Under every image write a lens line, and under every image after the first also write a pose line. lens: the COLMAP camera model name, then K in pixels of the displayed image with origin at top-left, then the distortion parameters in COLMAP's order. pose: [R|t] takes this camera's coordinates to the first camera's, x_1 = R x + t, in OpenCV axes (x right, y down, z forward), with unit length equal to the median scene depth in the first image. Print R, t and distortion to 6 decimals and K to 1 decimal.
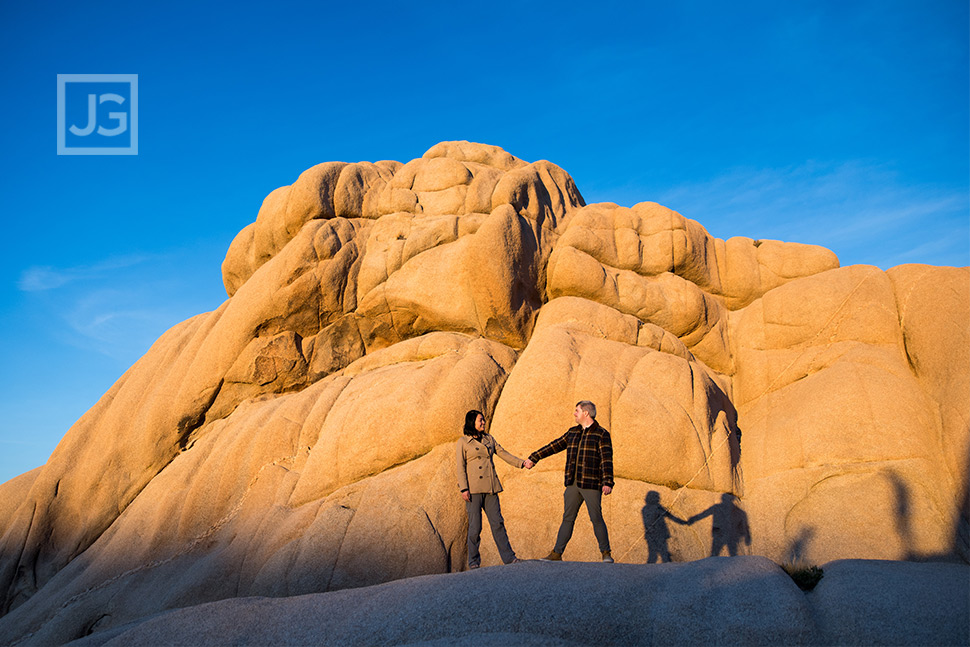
lens RADIAL K [[2064.7, 0, 485.0], [0, 2064.7, 323.5], [0, 0, 1]] dist [0.004109, 0.254502]
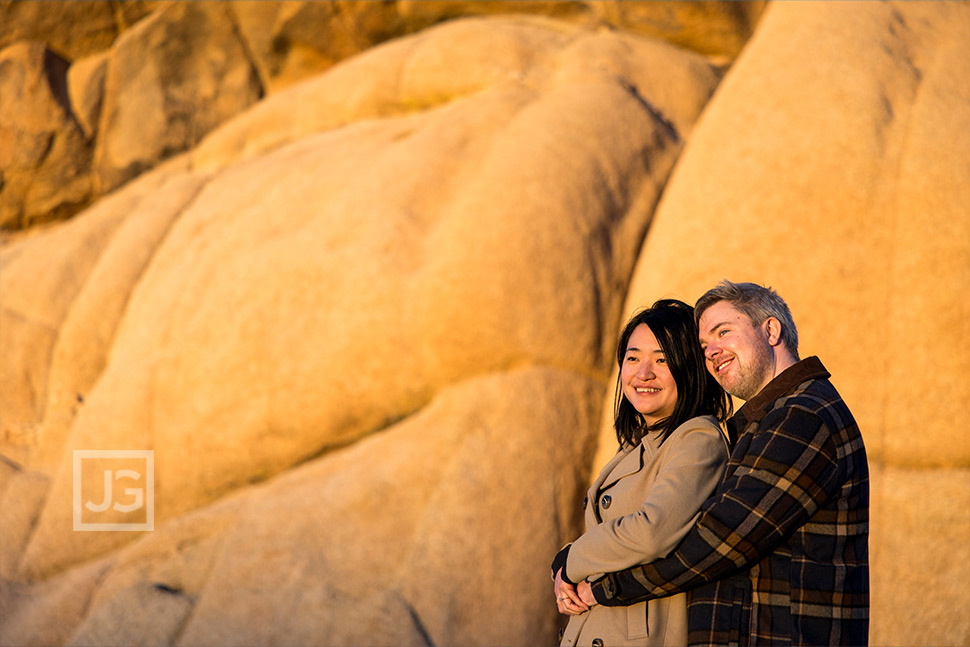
lens RADIAL K [[2064.7, 0, 485.0], [0, 2064.7, 323.5], [0, 0, 1]] dist [0.004109, 0.254502]
pose [[0.971177, -0.027233, -0.236799, 0.055122], [0.057331, 0.990976, 0.121162, 0.012239], [0.231362, -0.131246, 0.963974, 0.692713]]
